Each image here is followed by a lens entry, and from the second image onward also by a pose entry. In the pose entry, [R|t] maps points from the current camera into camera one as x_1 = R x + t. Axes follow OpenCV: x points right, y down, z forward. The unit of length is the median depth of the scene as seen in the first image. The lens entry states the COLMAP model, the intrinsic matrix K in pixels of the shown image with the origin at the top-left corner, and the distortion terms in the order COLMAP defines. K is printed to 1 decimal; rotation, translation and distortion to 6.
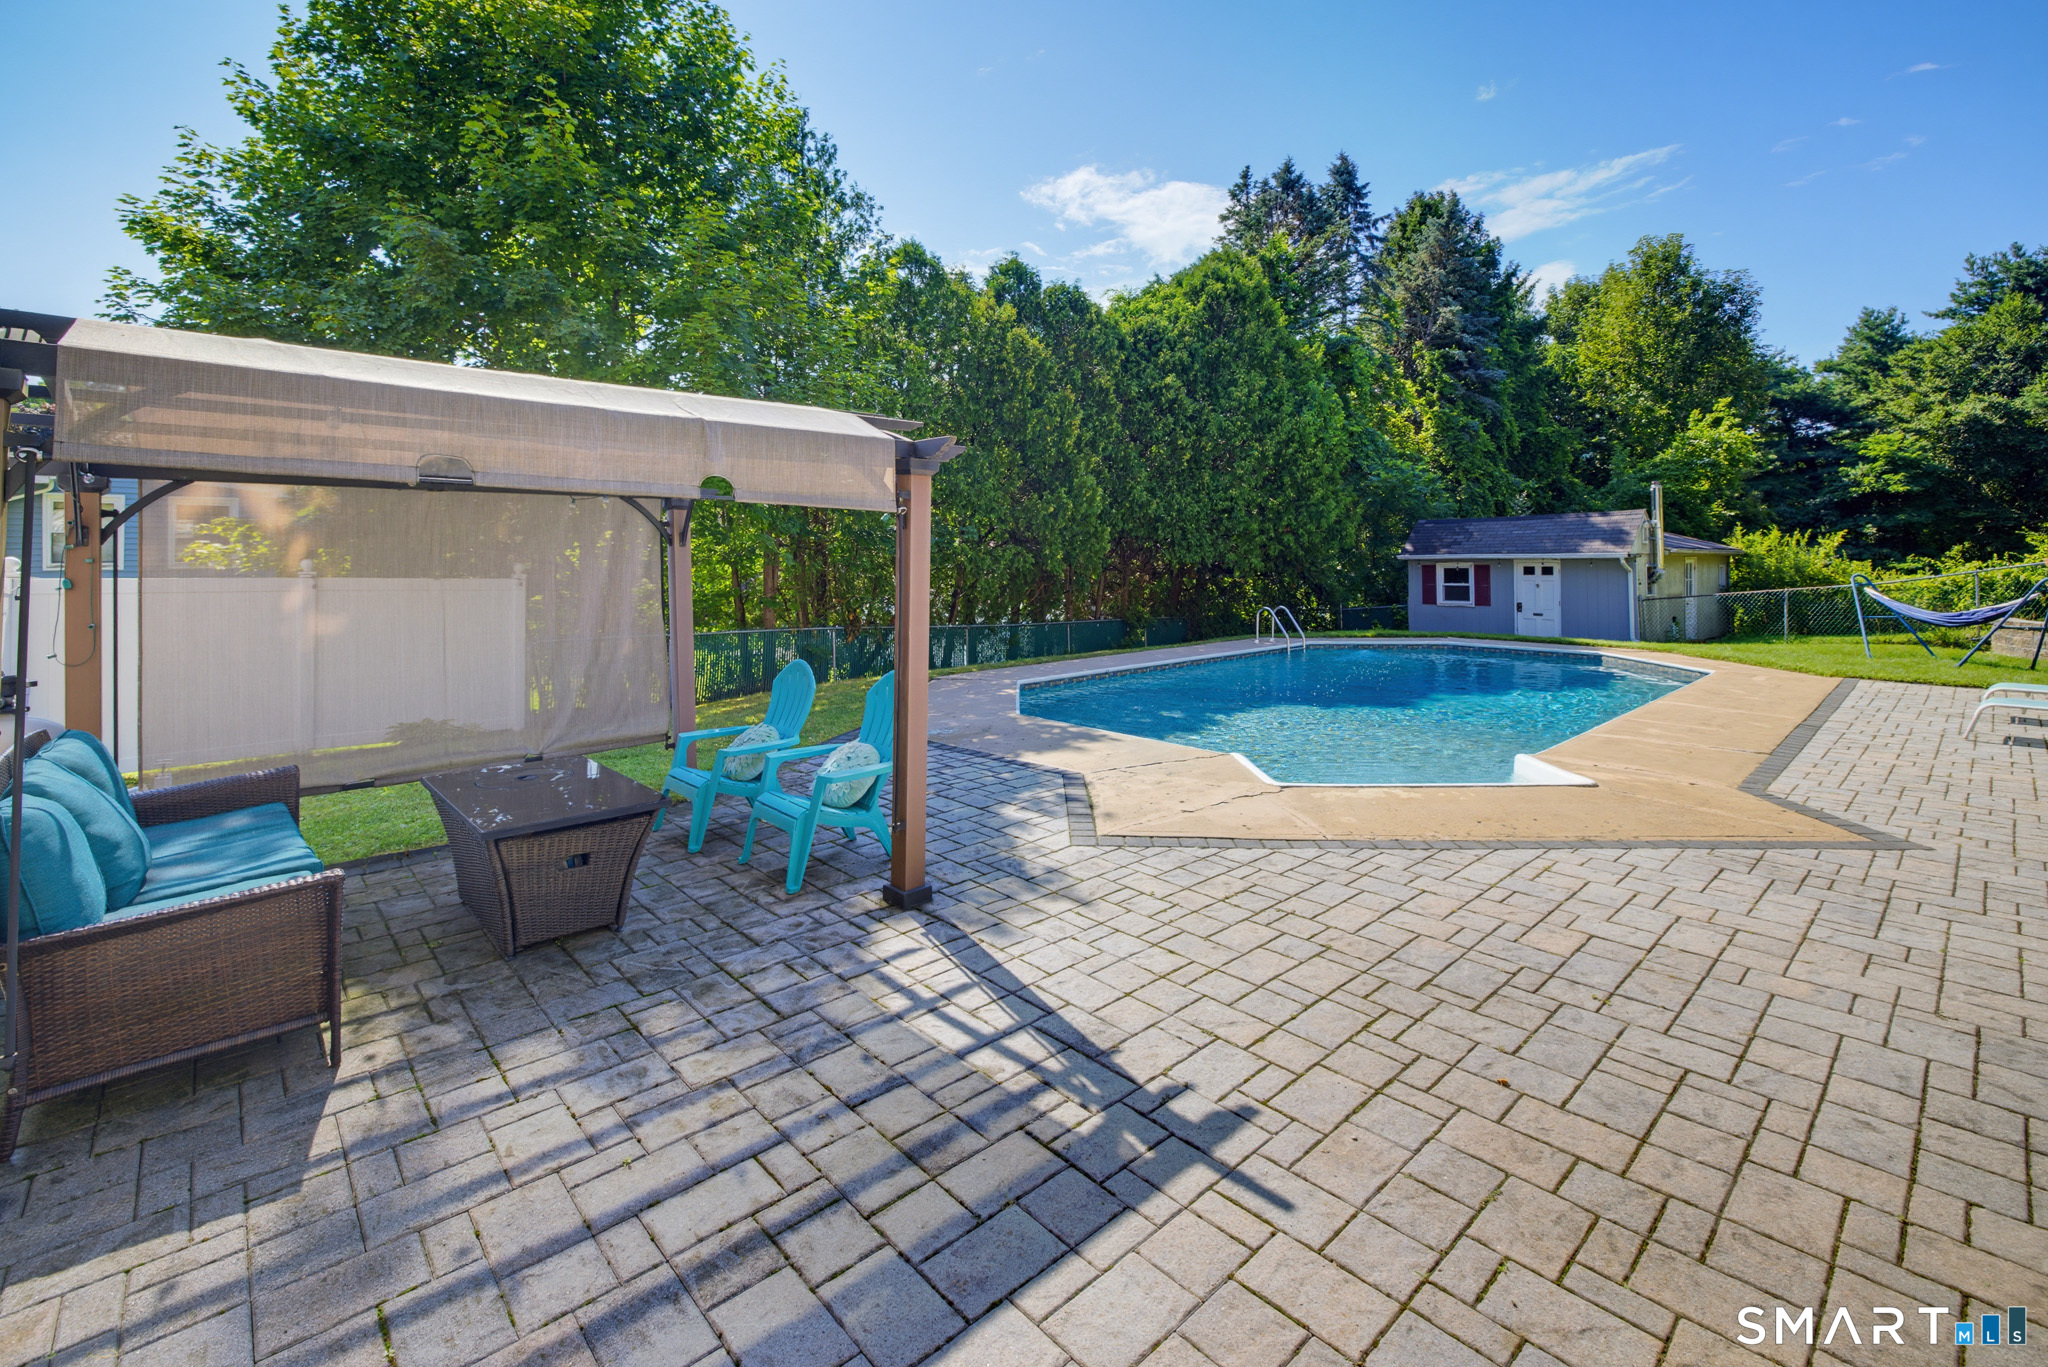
lens RADIAL K [[889.5, 0, 1028.2], [0, 889.5, 555.7], [0, 0, 1]] dist [-0.001136, 0.000246]
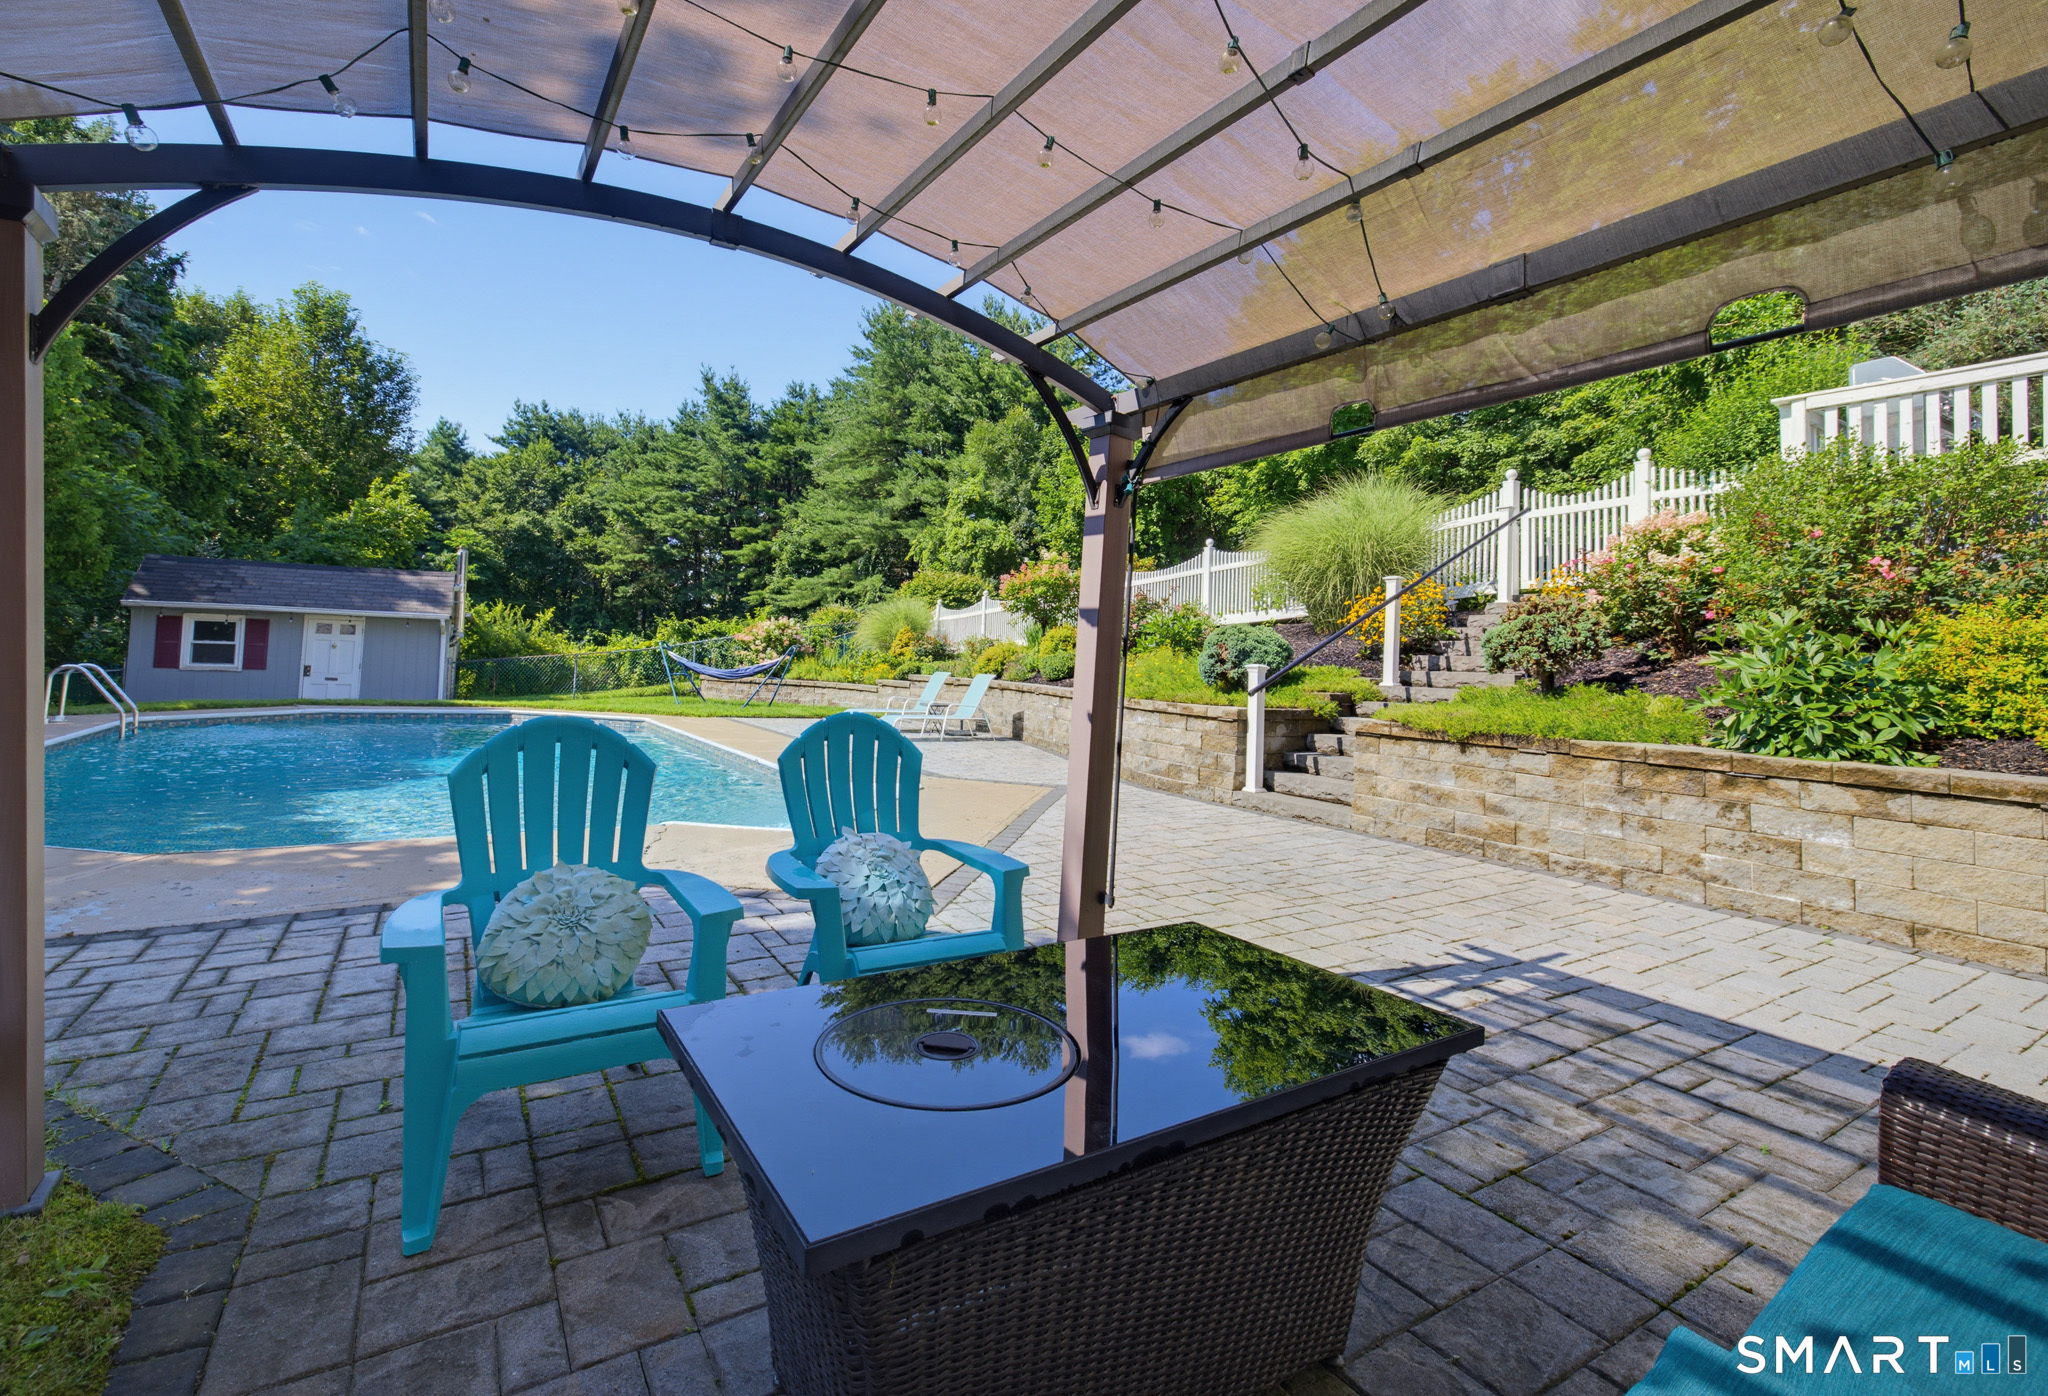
lens RADIAL K [[904.1, 0, 1002.8], [0, 904.1, 614.1], [0, 0, 1]] dist [0.011554, -0.007803]
pose [[0.184340, 0.062820, 0.980853, -0.109220], [-0.045453, 0.997433, -0.055339, 0.012962], [-0.981811, -0.034381, 0.186722, 0.111833]]
